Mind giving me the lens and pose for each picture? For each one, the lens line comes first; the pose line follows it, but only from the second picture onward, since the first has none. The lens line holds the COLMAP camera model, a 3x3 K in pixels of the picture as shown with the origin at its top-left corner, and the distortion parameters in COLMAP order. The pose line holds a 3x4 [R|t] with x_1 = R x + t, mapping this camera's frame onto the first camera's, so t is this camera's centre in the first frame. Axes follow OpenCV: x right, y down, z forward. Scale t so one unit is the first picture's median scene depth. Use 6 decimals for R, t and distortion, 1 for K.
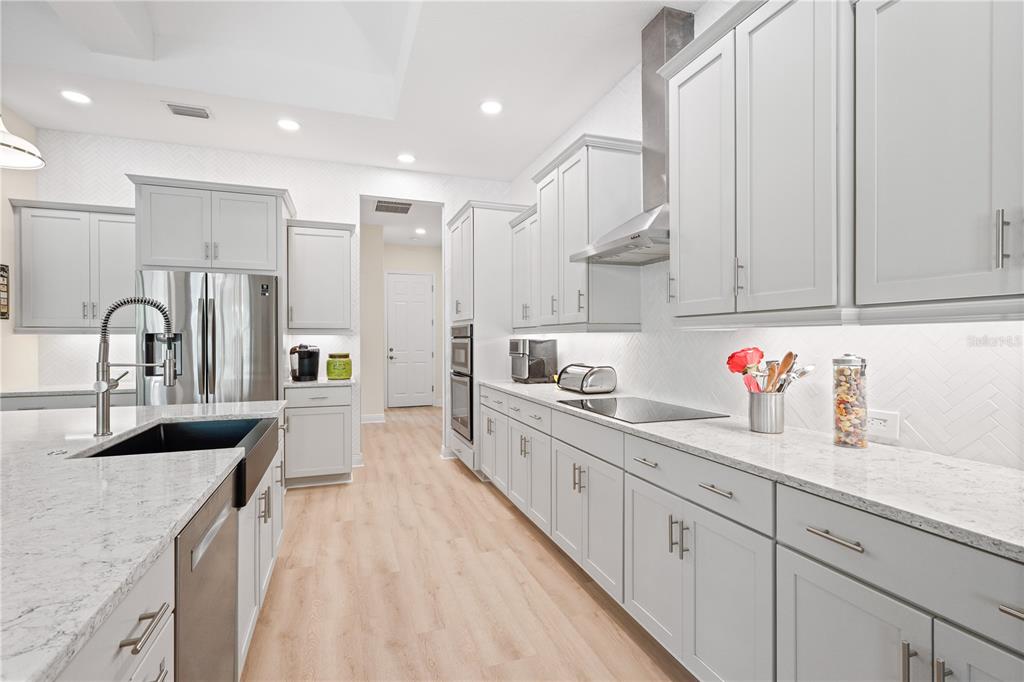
lens RADIAL K [[476.7, 0, 506.8], [0, 476.7, 342.8], [0, 0, 1]] dist [0.000741, -0.000105]
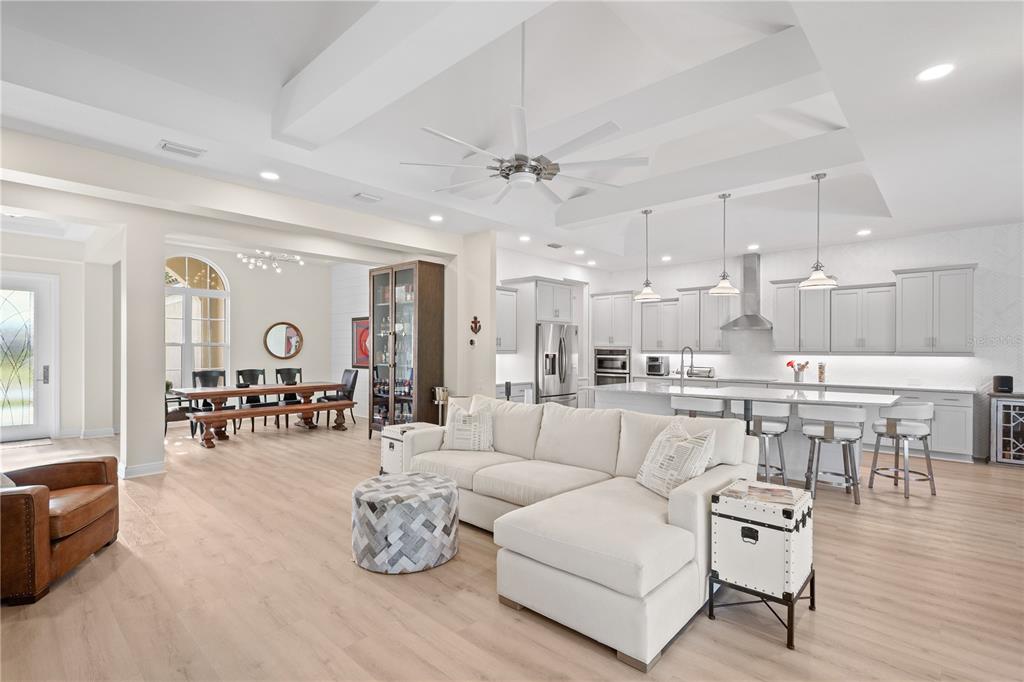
lens RADIAL K [[476.2, 0, 512.1], [0, 476.2, 350.3], [0, 0, 1]] dist [0.003322, 0.000778]
pose [[0.881250, 0.000931, 0.472649, -1.998368], [0.000371, 0.999996, -0.002662, -0.035674], [-0.472650, 0.002522, 0.881247, -0.794983]]
